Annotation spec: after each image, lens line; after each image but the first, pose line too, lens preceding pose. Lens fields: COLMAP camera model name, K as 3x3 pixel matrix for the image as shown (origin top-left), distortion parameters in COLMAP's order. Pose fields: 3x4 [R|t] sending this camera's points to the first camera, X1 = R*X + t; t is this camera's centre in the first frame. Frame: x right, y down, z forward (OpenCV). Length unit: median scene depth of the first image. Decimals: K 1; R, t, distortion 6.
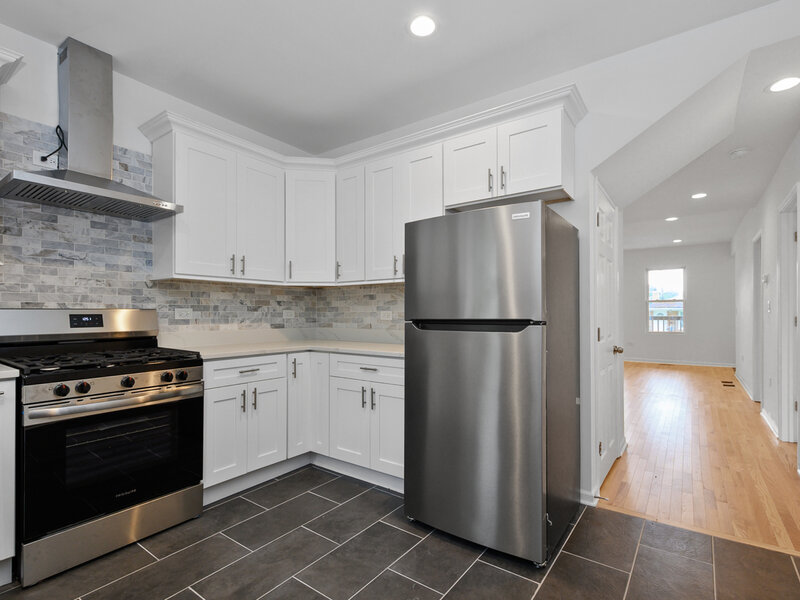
lens RADIAL K [[406.3, 0, 400.3], [0, 406.3, 309.2], [0, 0, 1]] dist [0.016399, -0.000068]
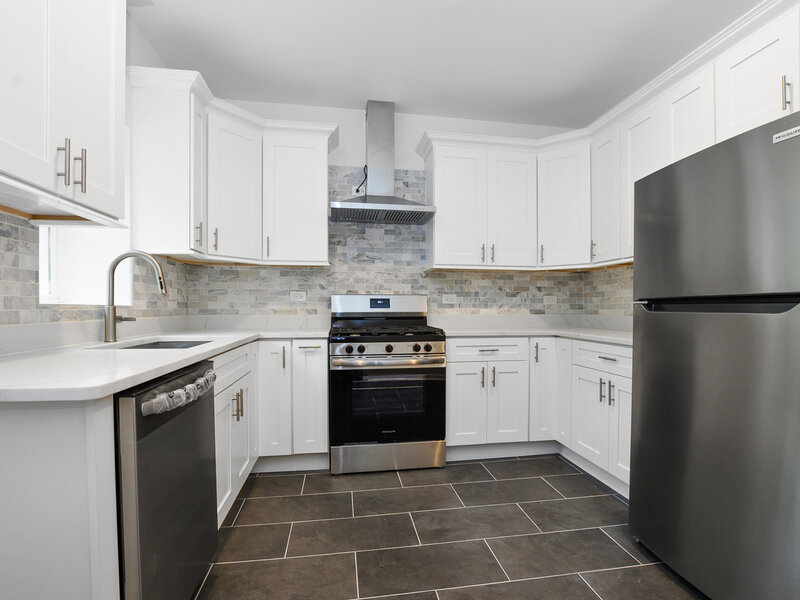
lens RADIAL K [[410.2, 0, 409.9], [0, 410.2, 311.1], [0, 0, 1]] dist [-0.002123, 0.000103]
pose [[0.723597, 0.008611, -0.690169, 0.235057], [0.004449, 0.999843, 0.017139, 0.029261], [0.690208, -0.015472, 0.723446, 0.075100]]
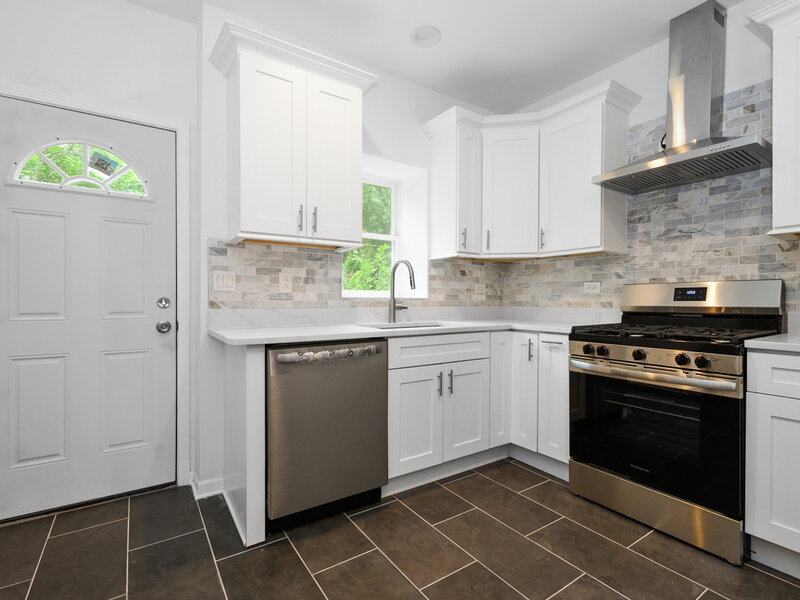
lens RADIAL K [[406.3, 0, 415.1], [0, 406.3, 298.9], [0, 0, 1]] dist [0.024238, -0.000018]
pose [[-0.314478, -0.000256, -0.949265, 0.344904], [0.006643, 0.999975, -0.002470, 0.034945], [0.949242, -0.007083, -0.314468, 0.643291]]
